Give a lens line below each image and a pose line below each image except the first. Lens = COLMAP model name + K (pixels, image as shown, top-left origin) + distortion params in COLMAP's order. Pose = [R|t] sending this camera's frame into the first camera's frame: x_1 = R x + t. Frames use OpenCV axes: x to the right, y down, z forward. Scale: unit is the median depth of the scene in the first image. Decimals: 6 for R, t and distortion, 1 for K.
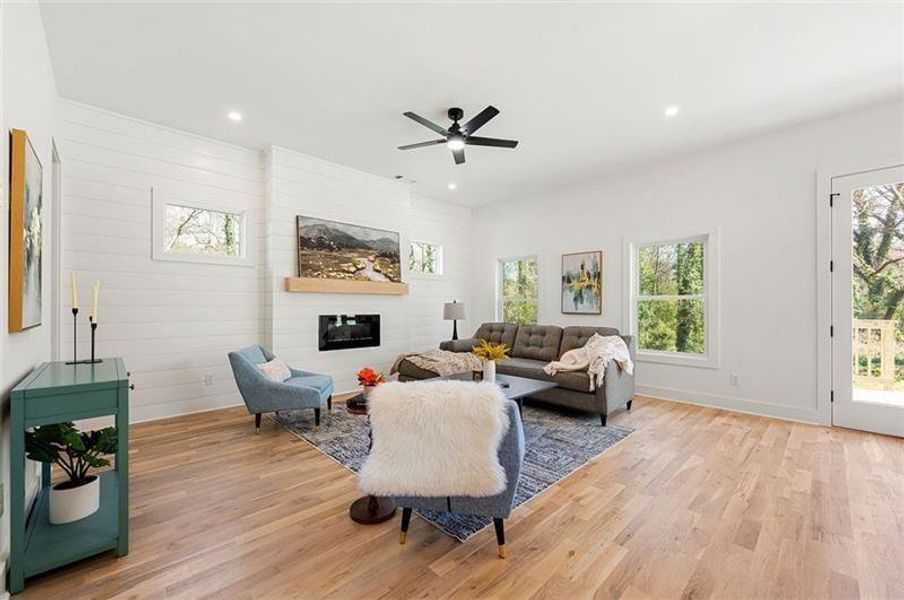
lens RADIAL K [[362.5, 0, 452.6], [0, 362.5, 305.6], [0, 0, 1]] dist [-0.000662, 0.000269]
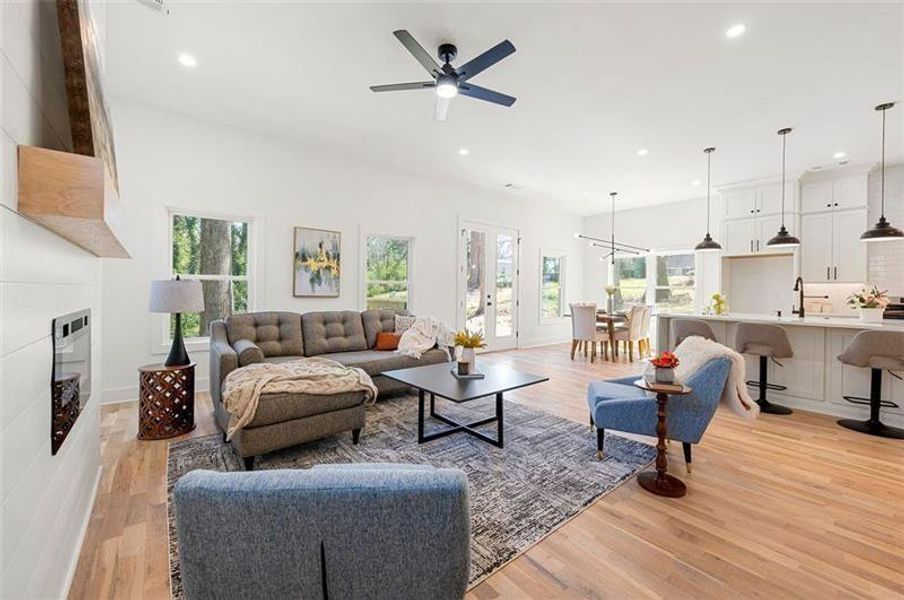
lens RADIAL K [[364.9, 0, 448.4], [0, 364.9, 292.5], [0, 0, 1]] dist [0.001256, 0.000441]
pose [[0.086830, -0.003282, 0.996218, -0.721742], [-0.015537, 0.999868, 0.004648, 0.002772], [-0.996102, -0.015881, 0.086768, 0.830145]]
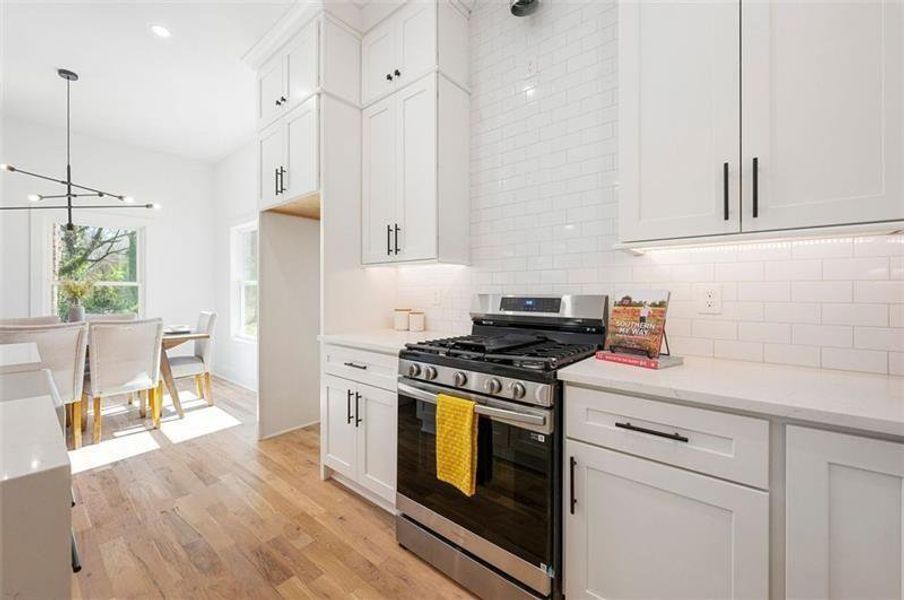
lens RADIAL K [[360.7, 0, 448.2], [0, 360.7, 293.5], [0, 0, 1]] dist [0.002645, 0.000361]
pose [[-0.103792, -0.004273, 0.994590, 0.236048], [-0.002555, 0.999989, 0.004030, -0.004147], [-0.994596, -0.002123, -0.103802, -0.558363]]
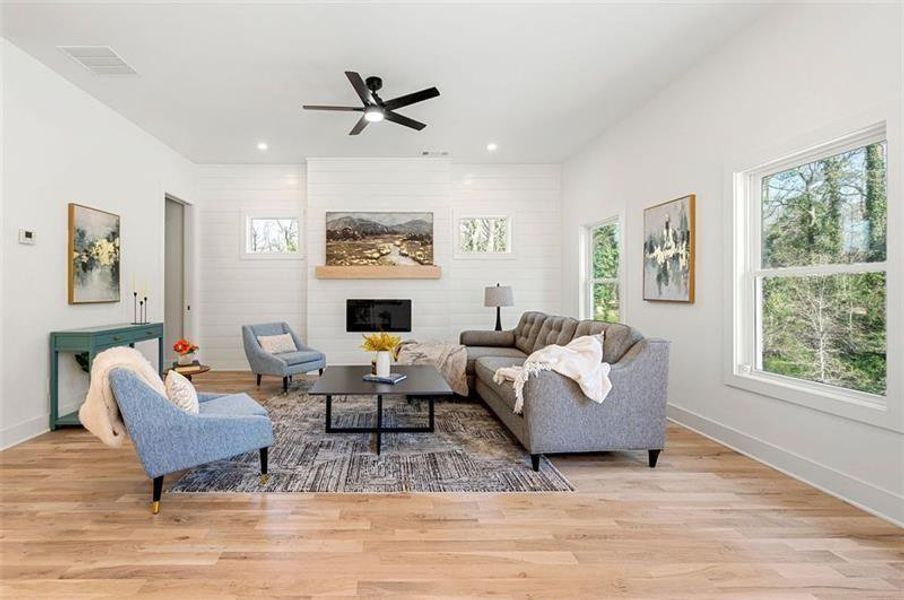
lens RADIAL K [[390.6, 0, 391.5], [0, 390.6, 292.8], [0, 0, 1]] dist [-0.000345, 0.000061]
pose [[0.723307, -0.001141, -0.690526, 0.657886], [0.004577, 0.999985, 0.003142, 0.004741], [0.690511, -0.005434, 0.723301, 0.276775]]
